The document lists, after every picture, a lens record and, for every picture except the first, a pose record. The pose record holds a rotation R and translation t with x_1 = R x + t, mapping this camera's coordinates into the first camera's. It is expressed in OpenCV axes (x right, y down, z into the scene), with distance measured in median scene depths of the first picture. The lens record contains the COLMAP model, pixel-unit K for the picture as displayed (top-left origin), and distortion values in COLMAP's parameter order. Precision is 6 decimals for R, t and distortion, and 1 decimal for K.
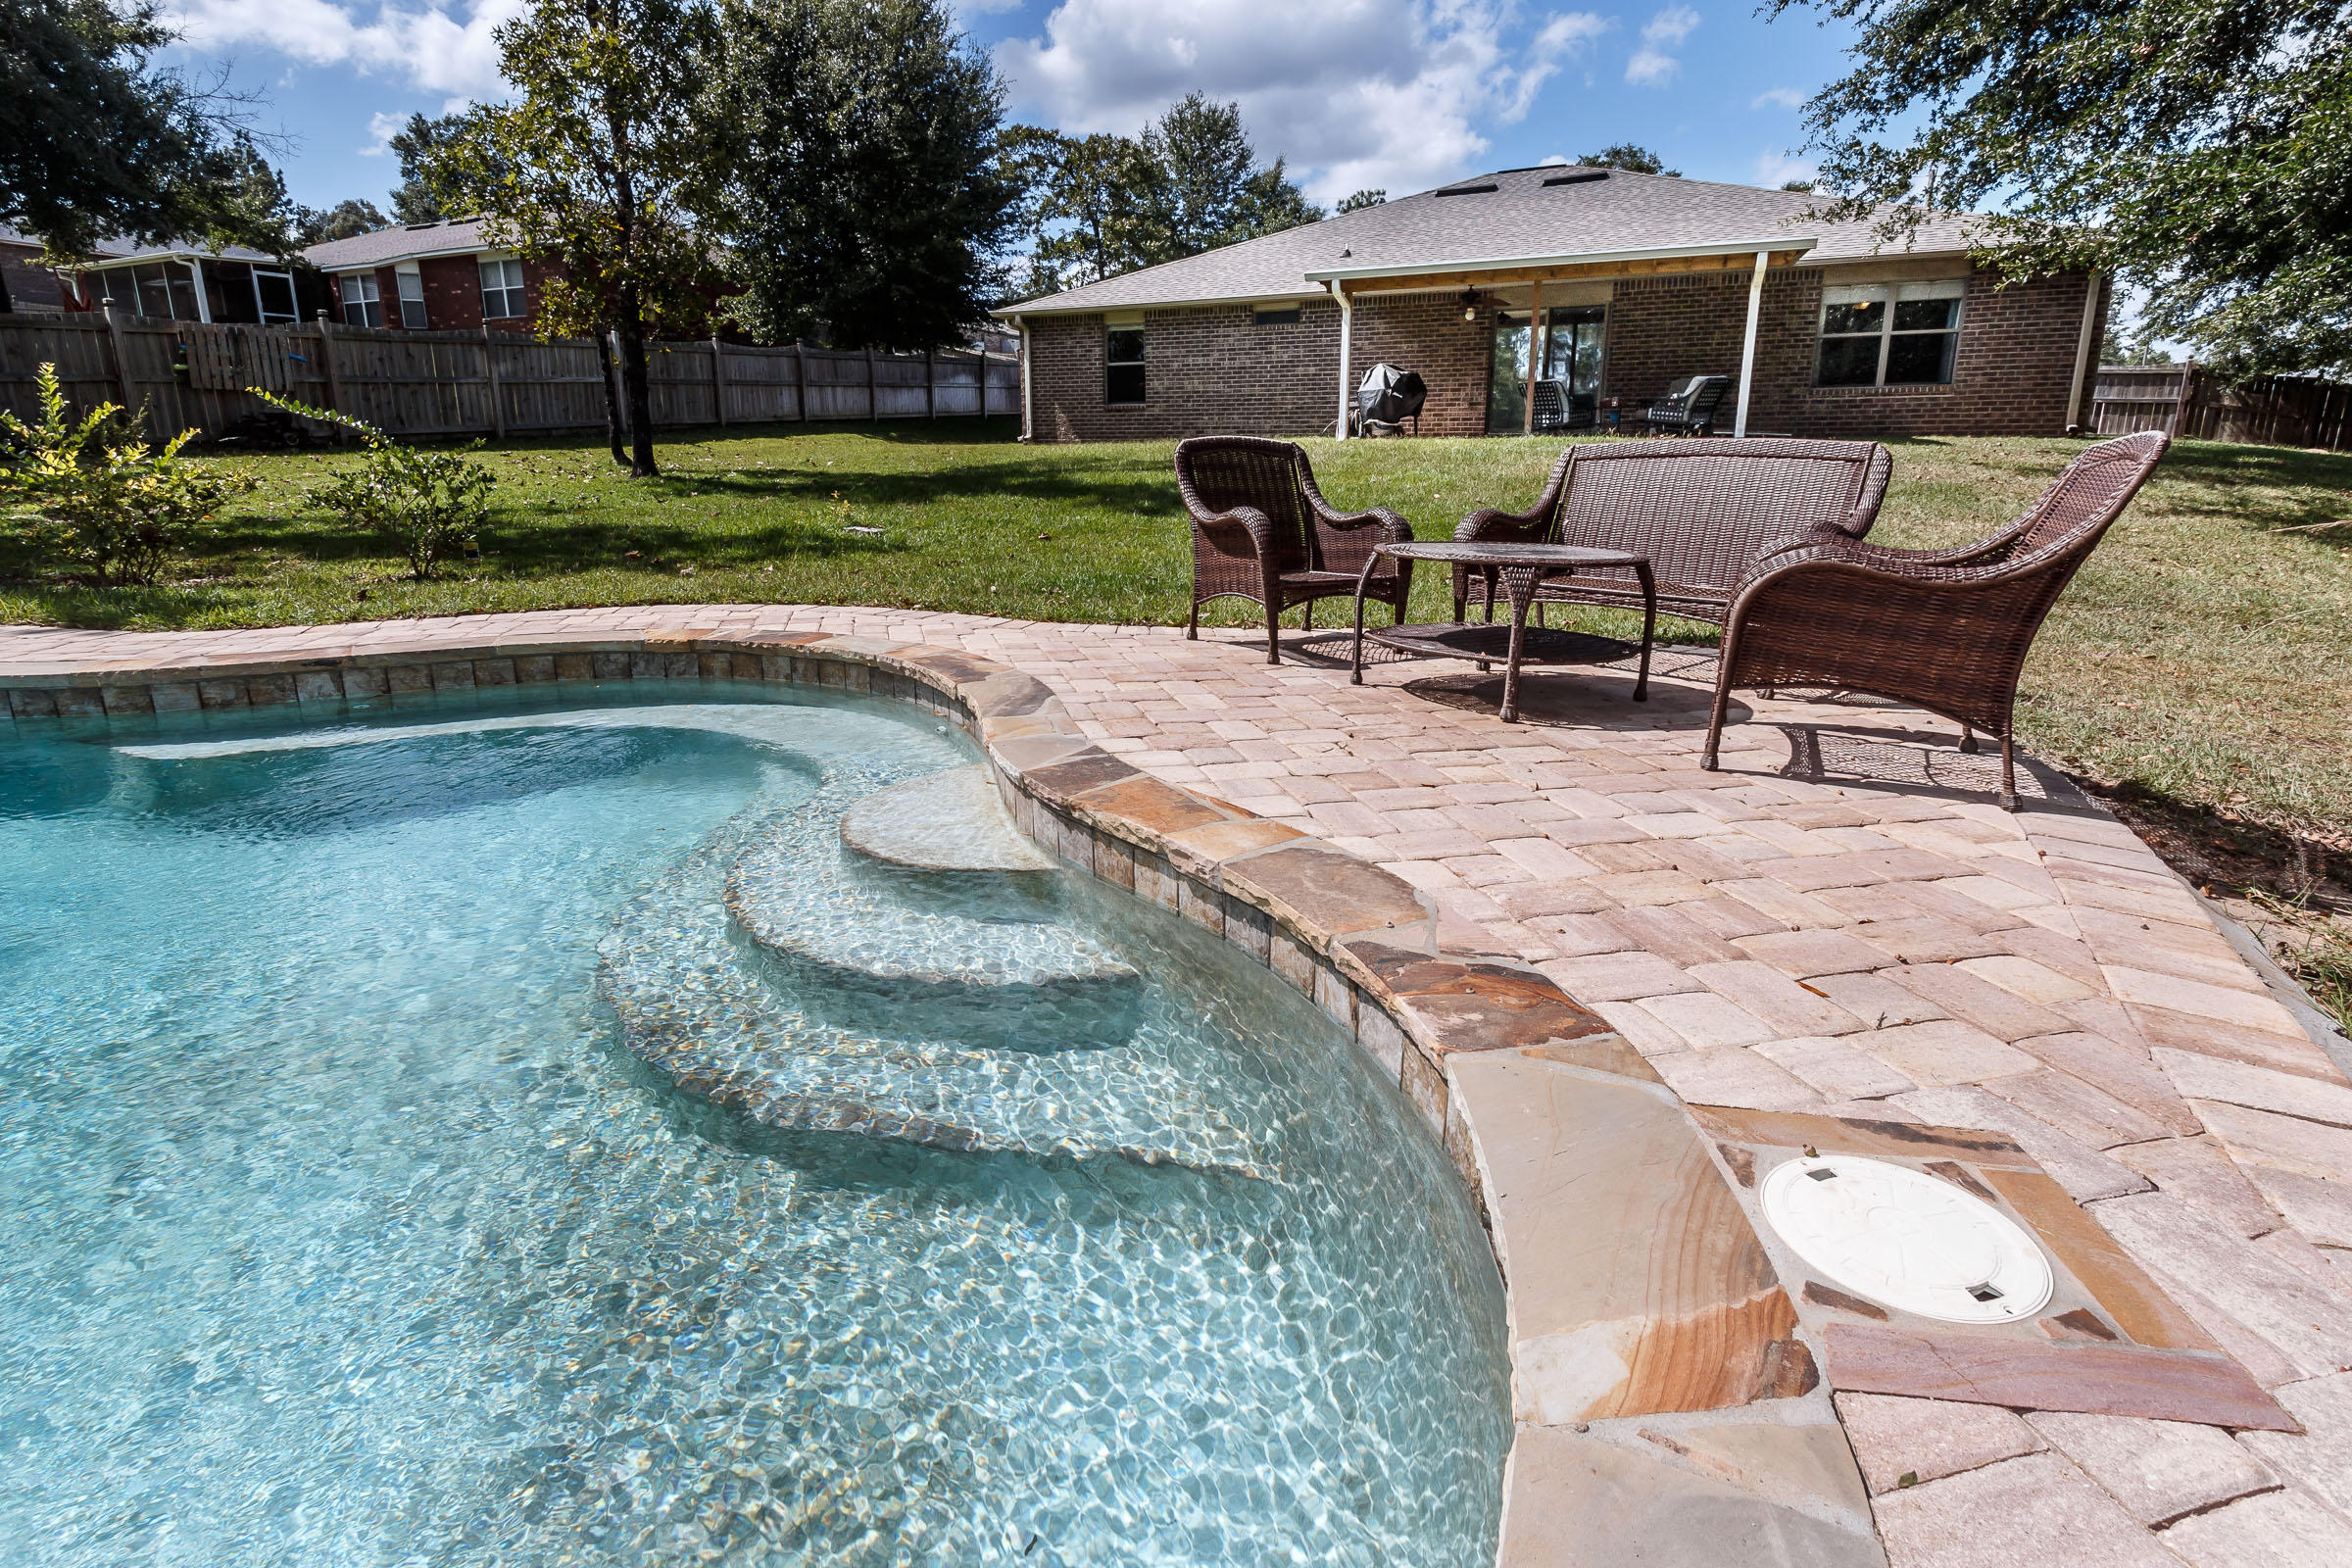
lens RADIAL K [[1118.4, 0, 1174.2], [0, 1118.4, 724.4], [0, 0, 1]] dist [0.017792, -0.001036]
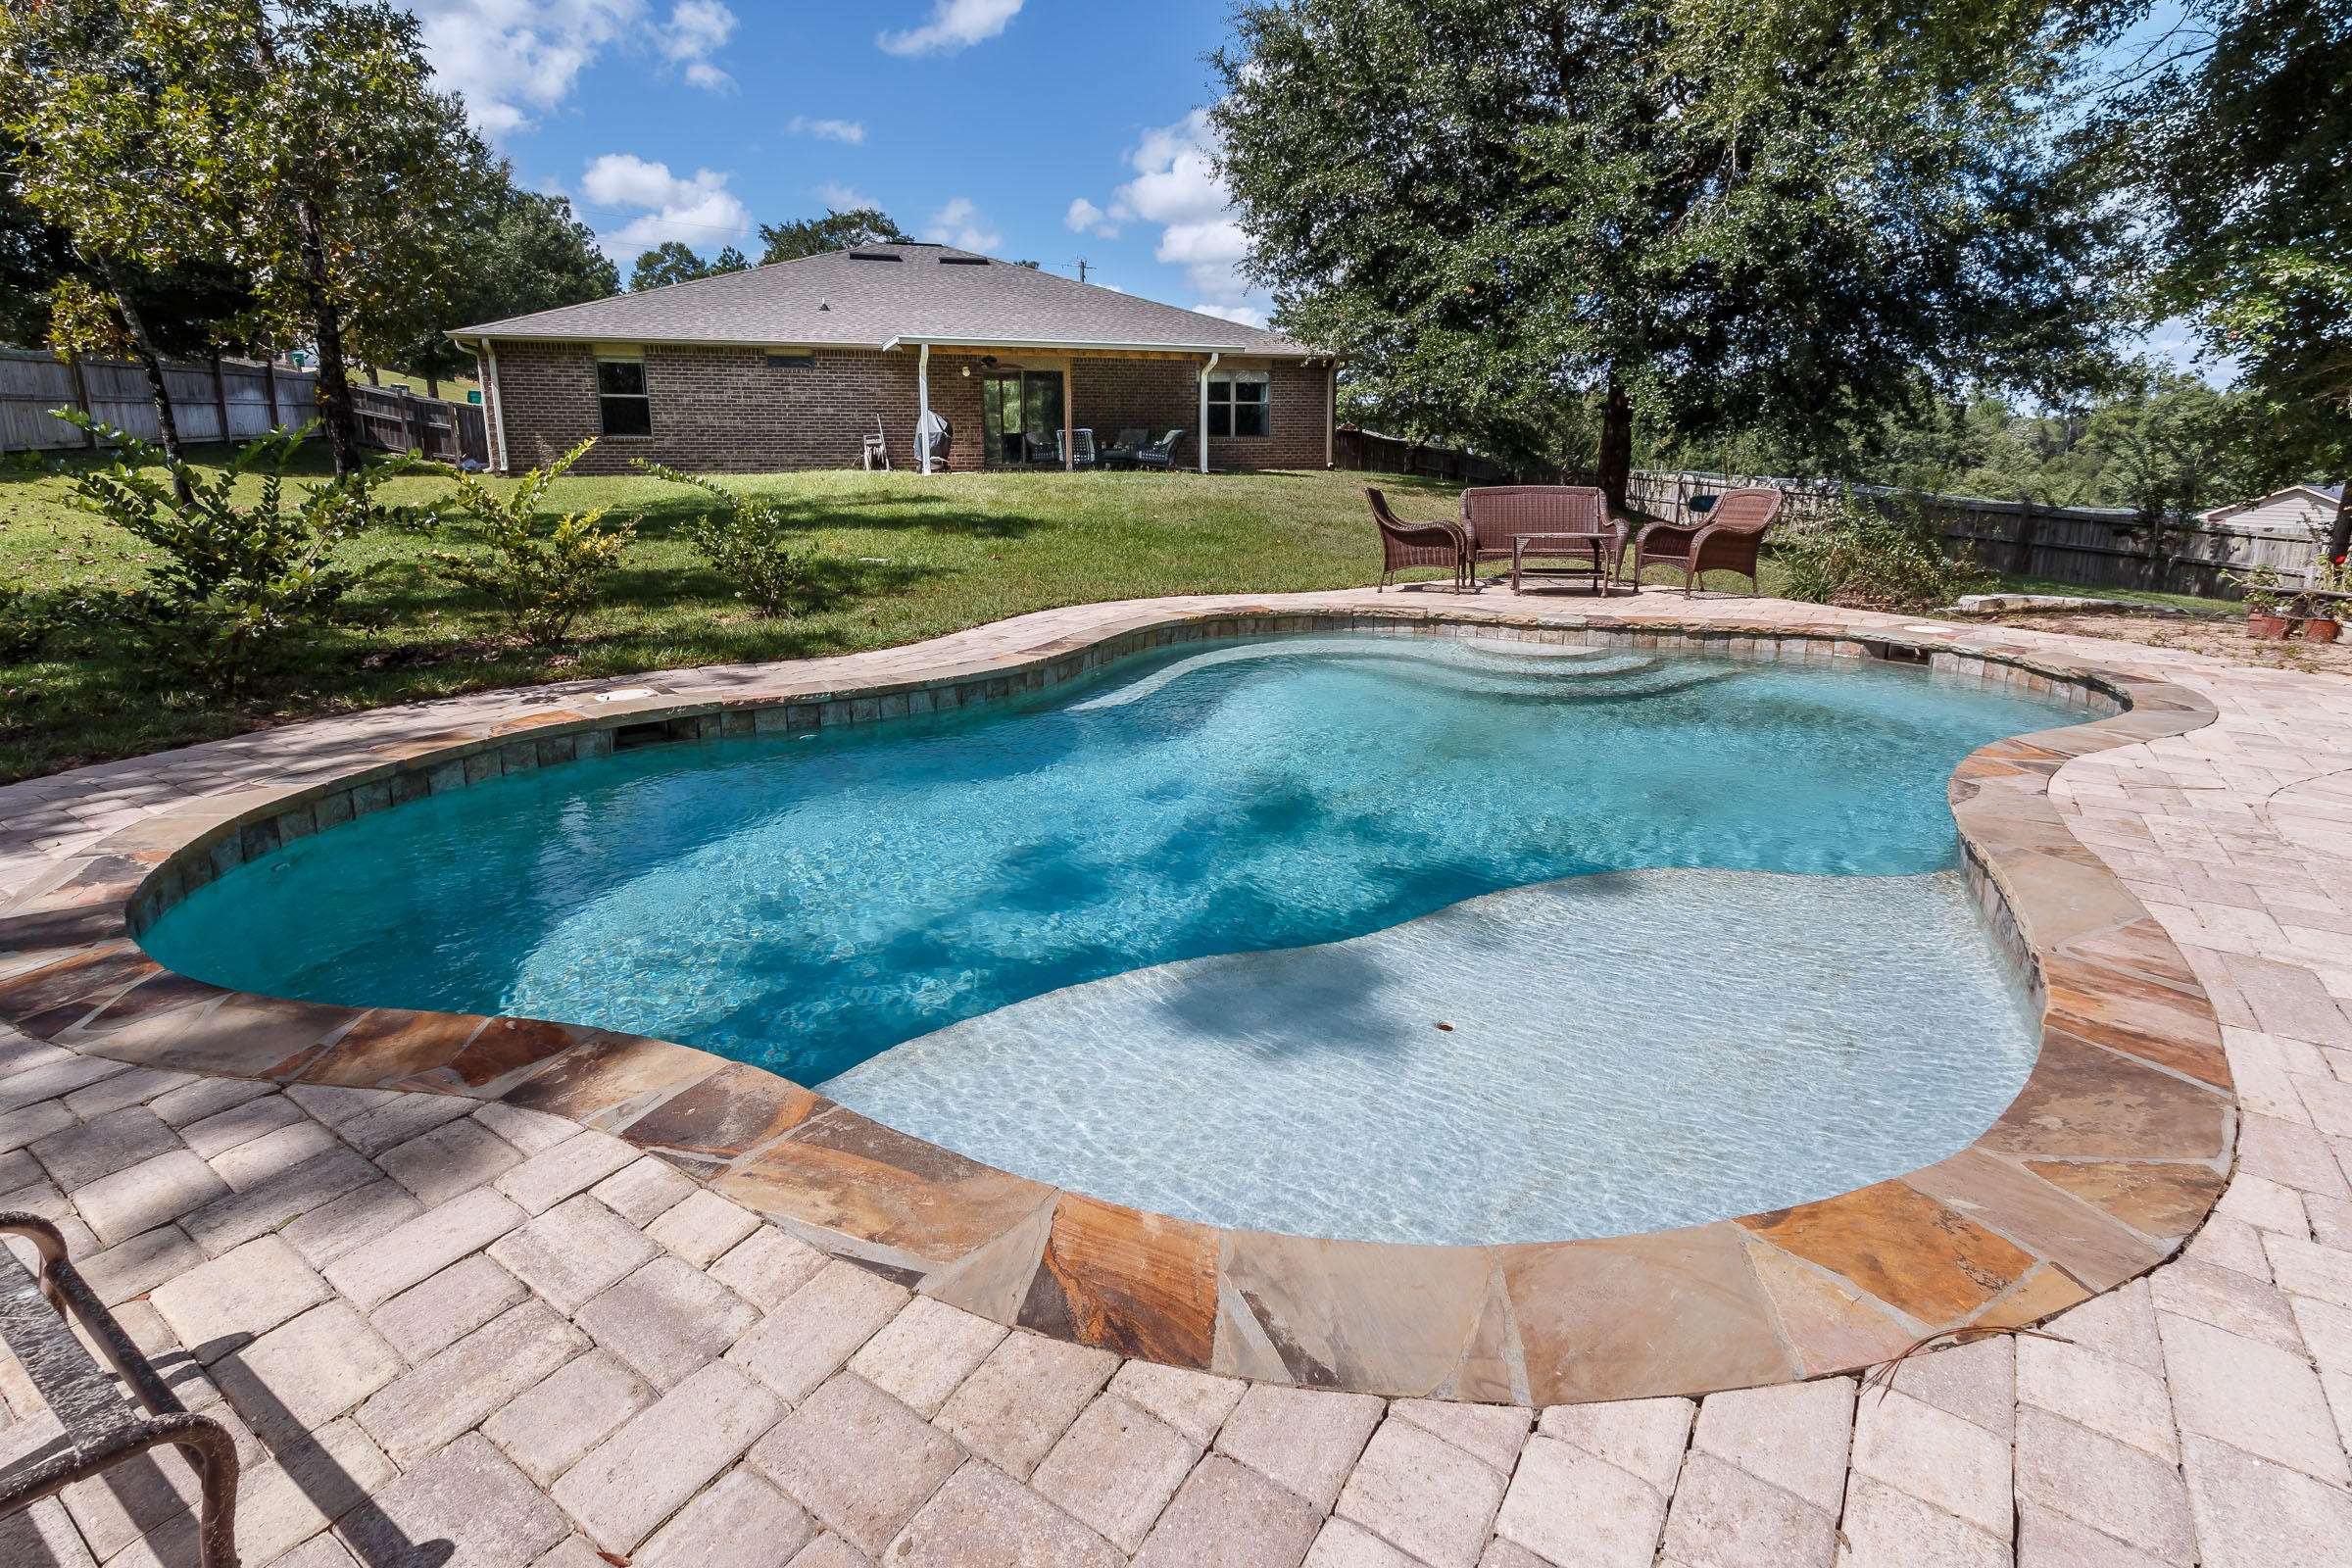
lens RADIAL K [[1118.4, 0, 1174.2], [0, 1118.4, 724.4], [0, 0, 1]] dist [0.017792, -0.001036]
pose [[0.743522, -0.154040, 0.650727, -0.452983], [0.165181, 0.985259, 0.044495, 0.000706], [-0.647989, 0.074405, 0.758007, -0.059090]]
